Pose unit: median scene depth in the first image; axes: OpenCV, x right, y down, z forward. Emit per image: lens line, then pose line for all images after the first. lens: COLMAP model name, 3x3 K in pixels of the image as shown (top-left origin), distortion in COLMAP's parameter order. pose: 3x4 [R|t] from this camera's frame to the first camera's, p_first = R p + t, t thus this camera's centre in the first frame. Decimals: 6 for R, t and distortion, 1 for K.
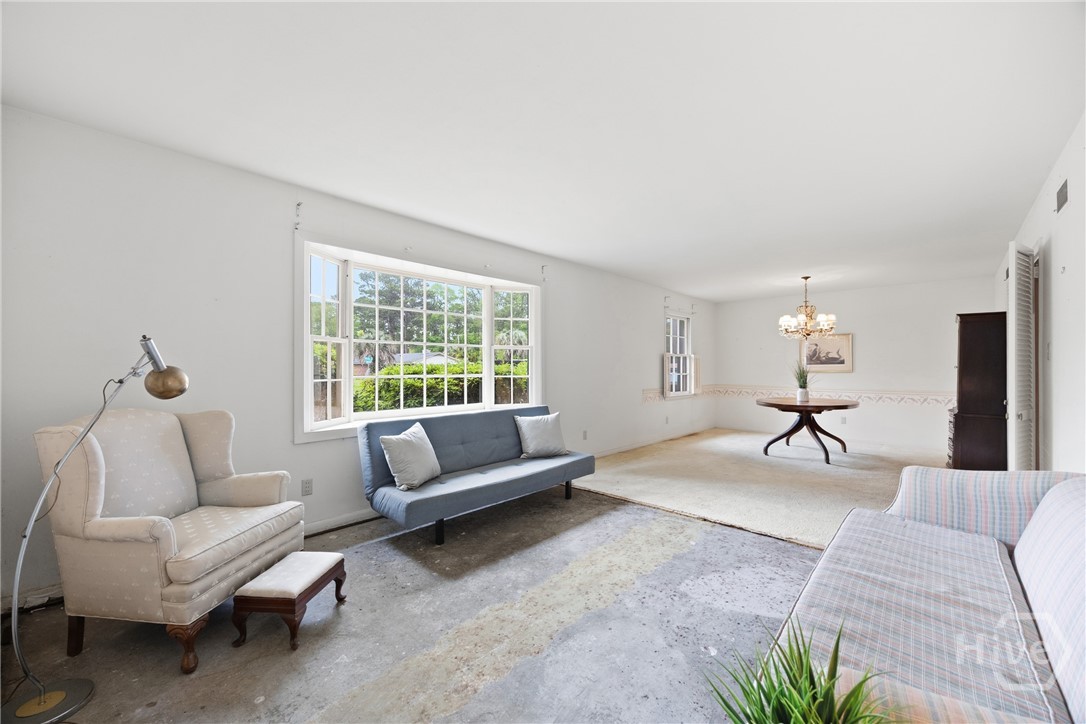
lens RADIAL K [[420.0, 0, 544.0], [0, 420.0, 369.4], [0, 0, 1]] dist [-0.005905, -0.000011]
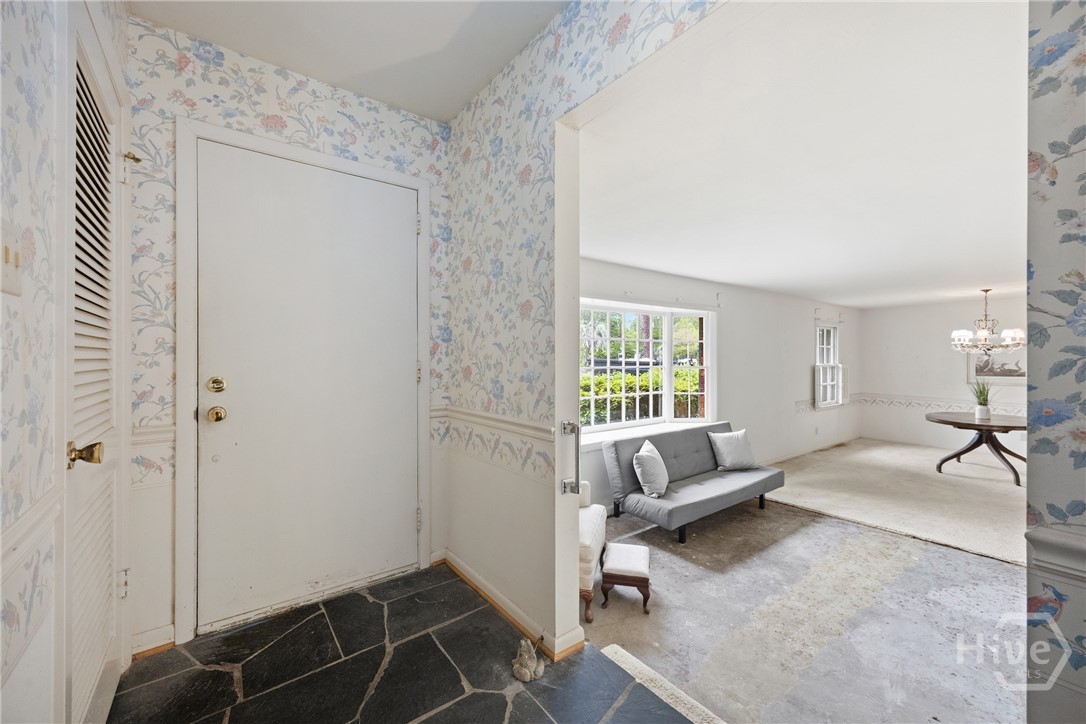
lens RADIAL K [[430.7, 0, 543.0], [0, 430.7, 362.0], [0, 0, 1]] dist [0.001978, 0.000294]
pose [[0.986235, 0.002929, -0.165322, -0.368662], [-0.001804, 0.999974, 0.006954, -0.100488], [0.165338, -0.006560, 0.986215, -0.256424]]
